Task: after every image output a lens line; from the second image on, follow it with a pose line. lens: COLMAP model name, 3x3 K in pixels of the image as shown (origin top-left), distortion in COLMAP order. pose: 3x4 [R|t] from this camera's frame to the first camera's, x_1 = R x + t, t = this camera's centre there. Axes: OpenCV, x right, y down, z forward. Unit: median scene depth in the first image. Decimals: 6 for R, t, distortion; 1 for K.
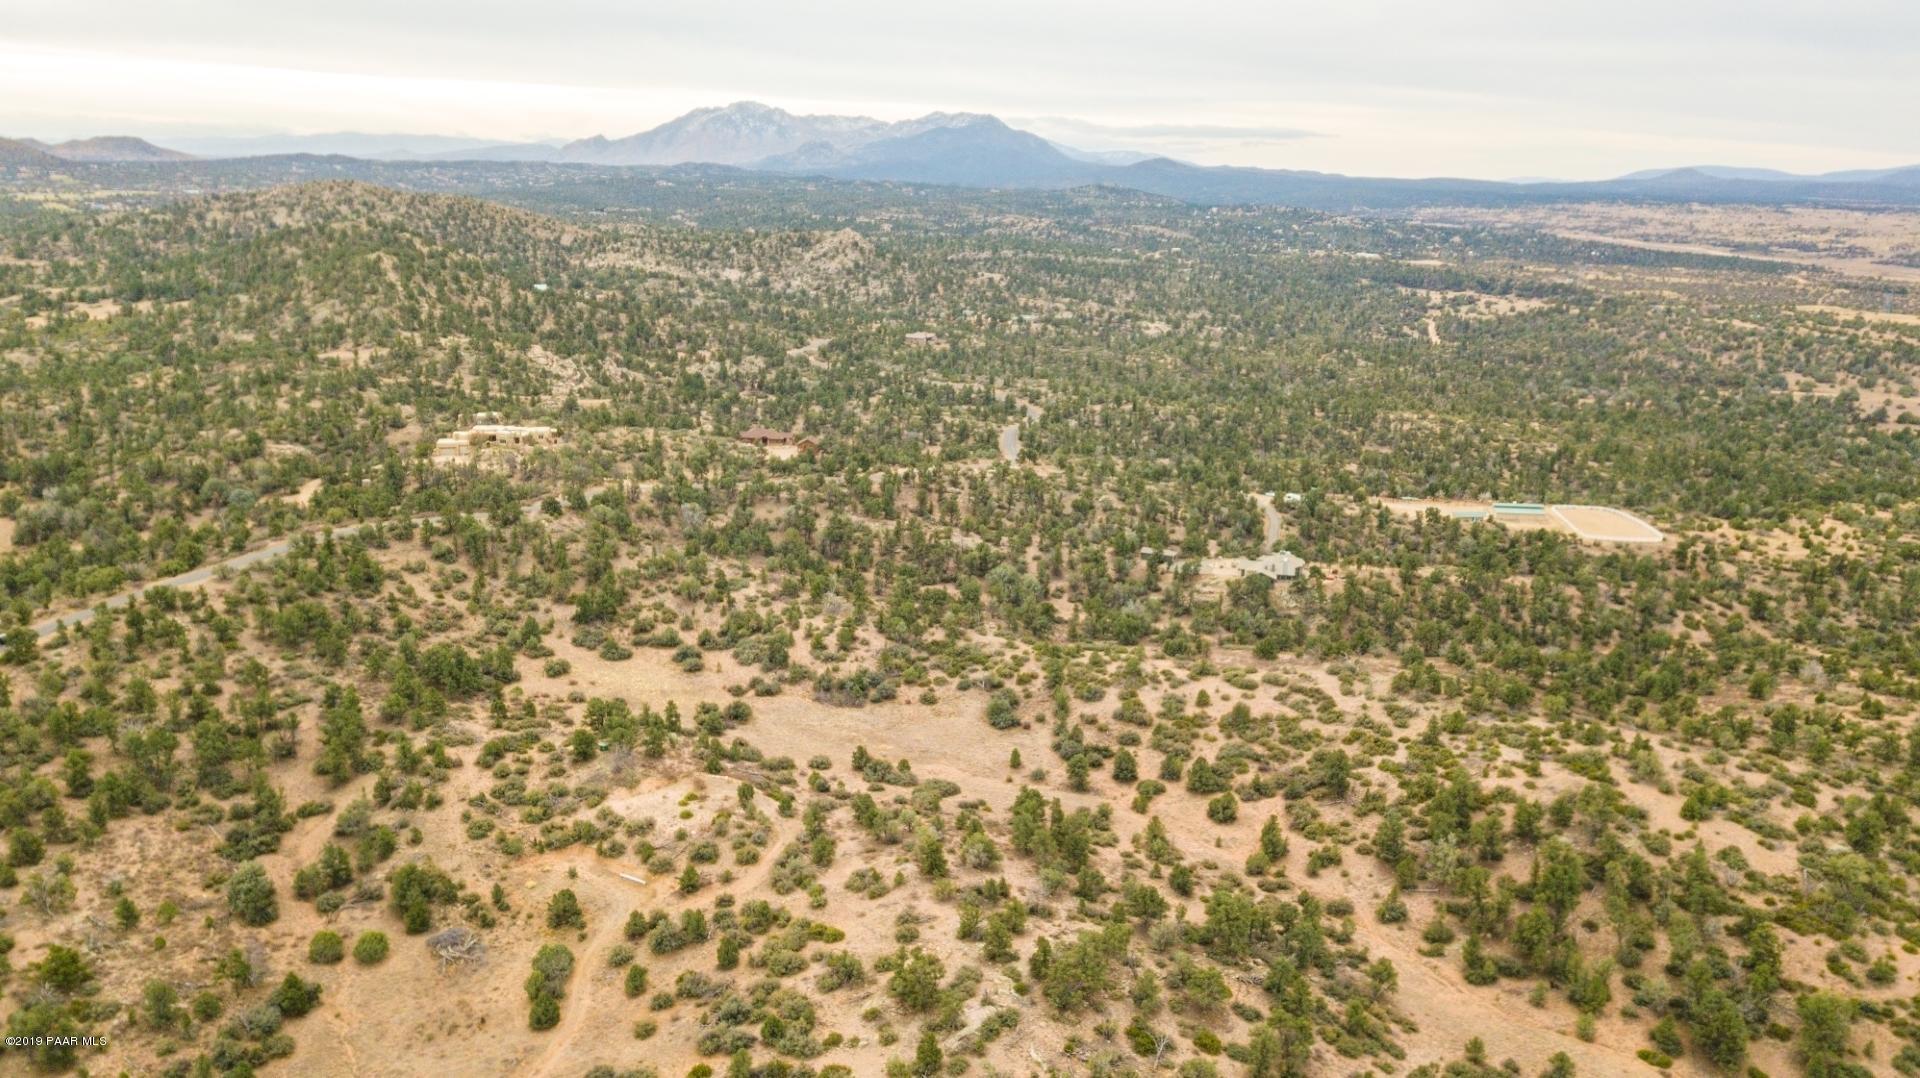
lens RADIAL K [[1493.2, 0, 962.3], [0, 1493.2, 536.7], [0, 0, 1]] dist [0.031688, 0.003189]
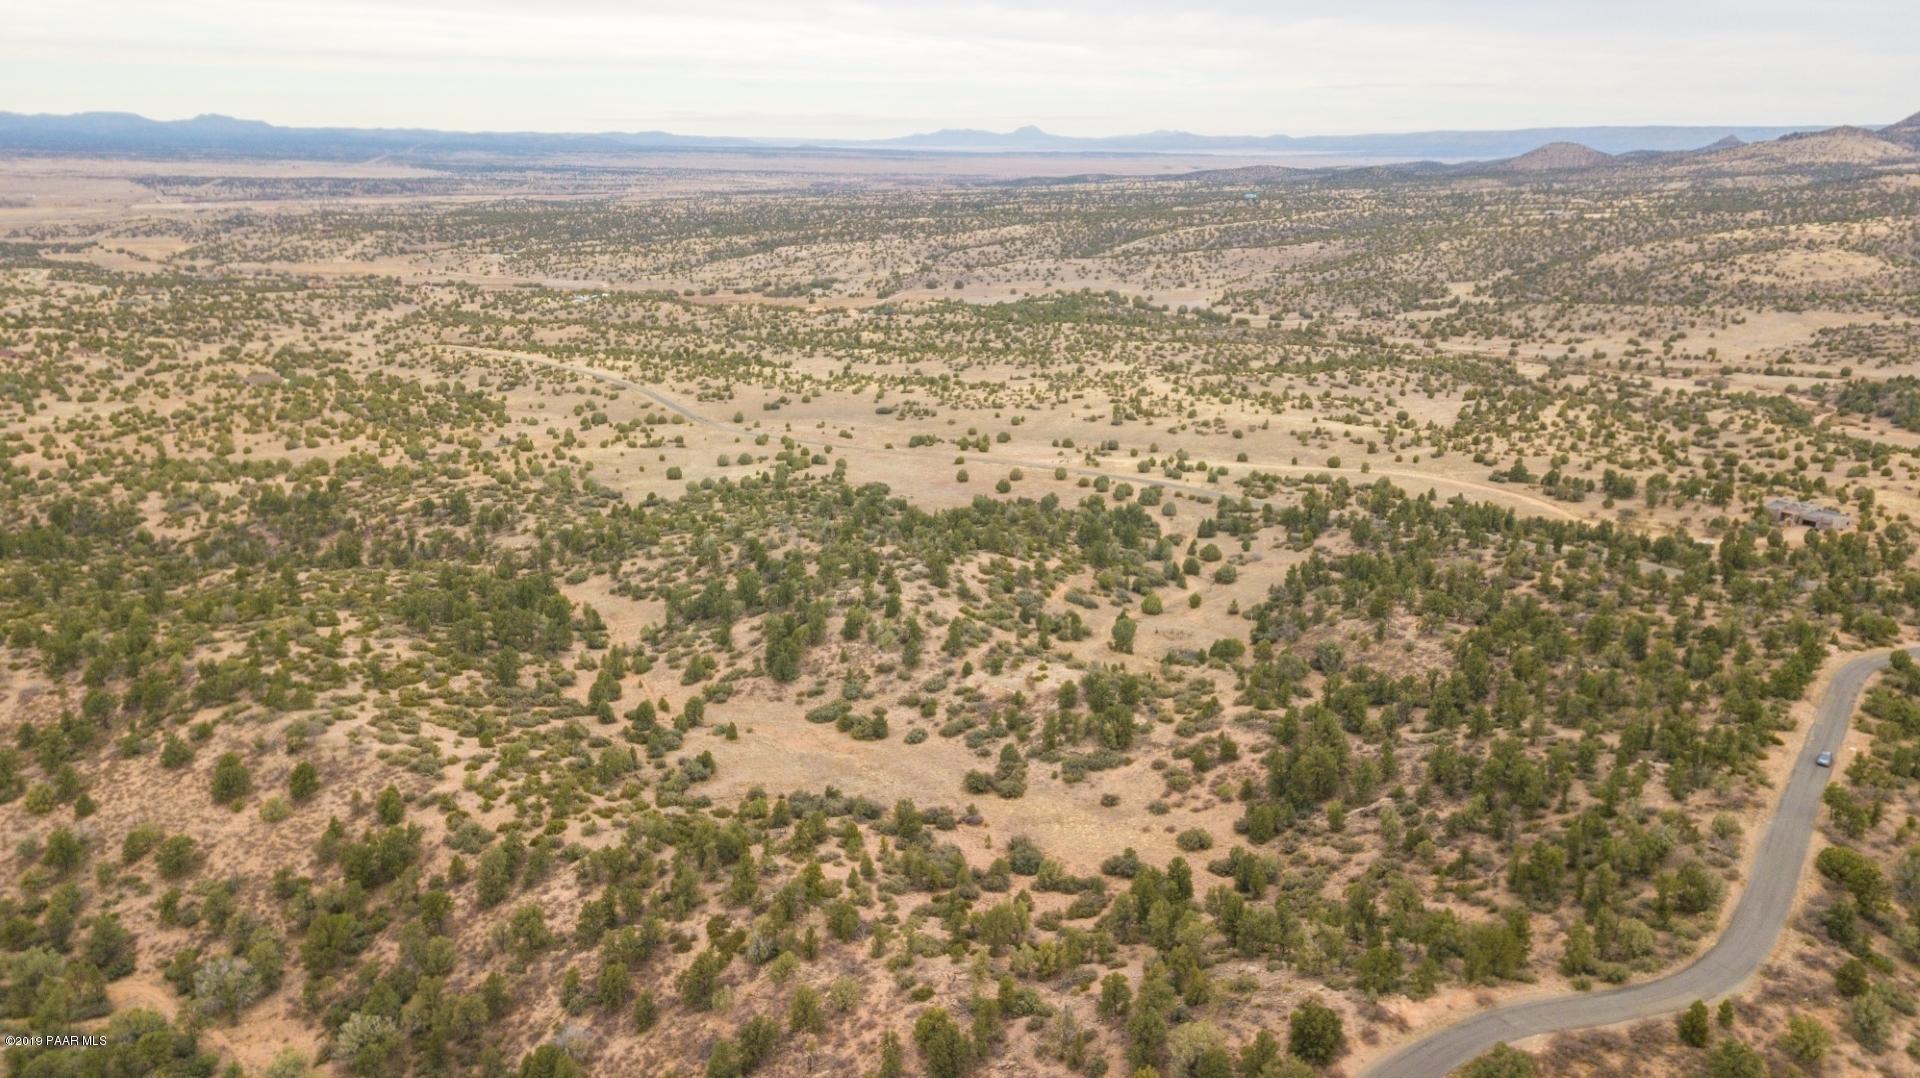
lens RADIAL K [[1493.2, 0, 957.1], [0, 1493.2, 532.2], [0, 0, 1]] dist [0.031688, 0.003189]
pose [[-0.966090, -0.073462, 0.247533, -0.376937], [0.053513, 0.880893, 0.470281, -0.476111], [-0.252598, 0.467580, -0.847091, 1.829204]]
